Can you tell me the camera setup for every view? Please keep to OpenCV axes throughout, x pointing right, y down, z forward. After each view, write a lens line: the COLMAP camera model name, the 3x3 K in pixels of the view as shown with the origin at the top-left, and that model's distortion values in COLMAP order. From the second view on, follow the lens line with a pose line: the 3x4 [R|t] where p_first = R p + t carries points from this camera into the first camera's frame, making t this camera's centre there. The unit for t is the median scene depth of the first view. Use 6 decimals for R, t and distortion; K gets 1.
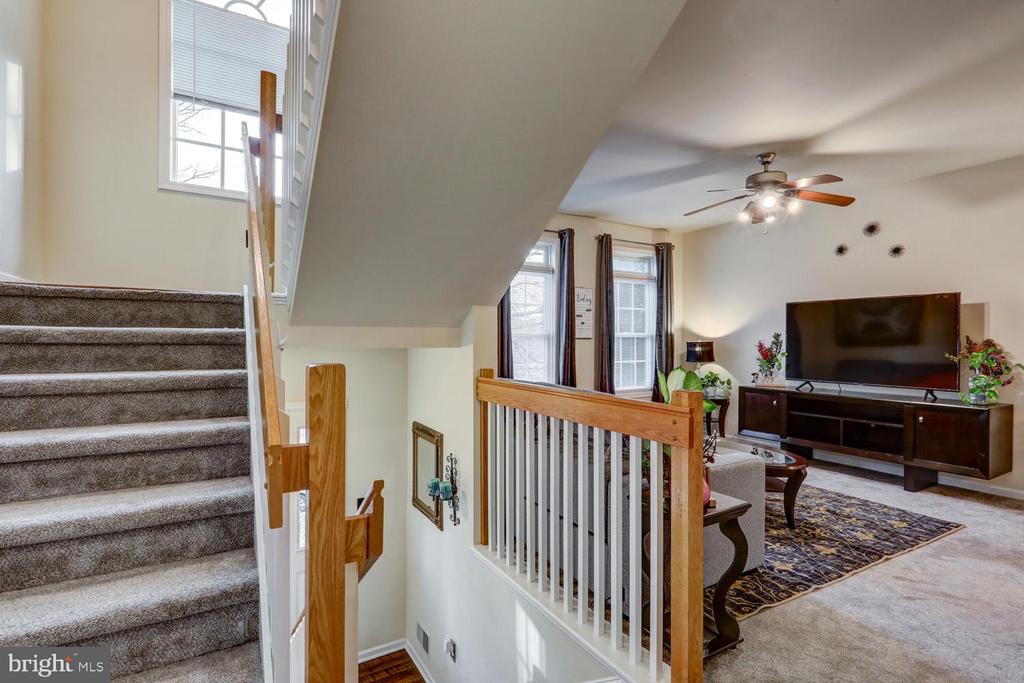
lens RADIAL K [[491.4, 0, 539.6], [0, 491.4, 339.9], [0, 0, 1]] dist [-0.006154, 0.001959]
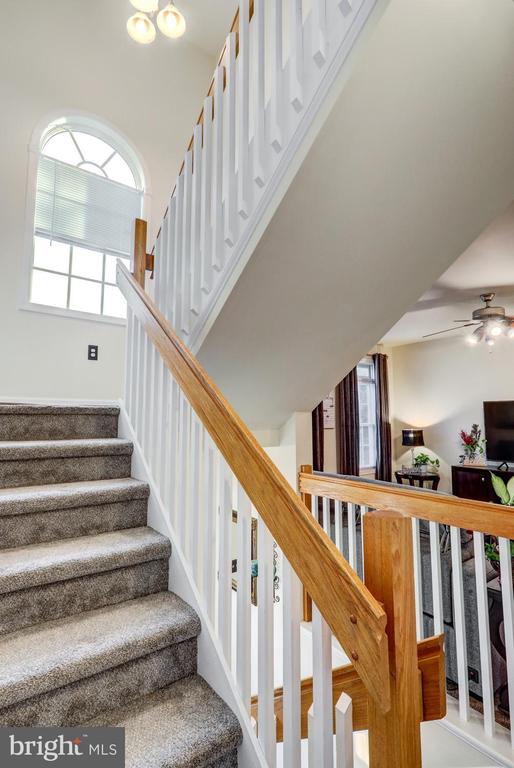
lens RADIAL K [[368.5, 0, 254.8], [0, 368.5, 378.9], [0, 0, 1]] dist [-0.006154, 0.001959]
pose [[0.995501, 0.008773, 0.094347, -0.271590], [0.000507, 0.995197, -0.097889, -0.053080], [-0.094753, 0.097496, 0.990715, 0.090513]]
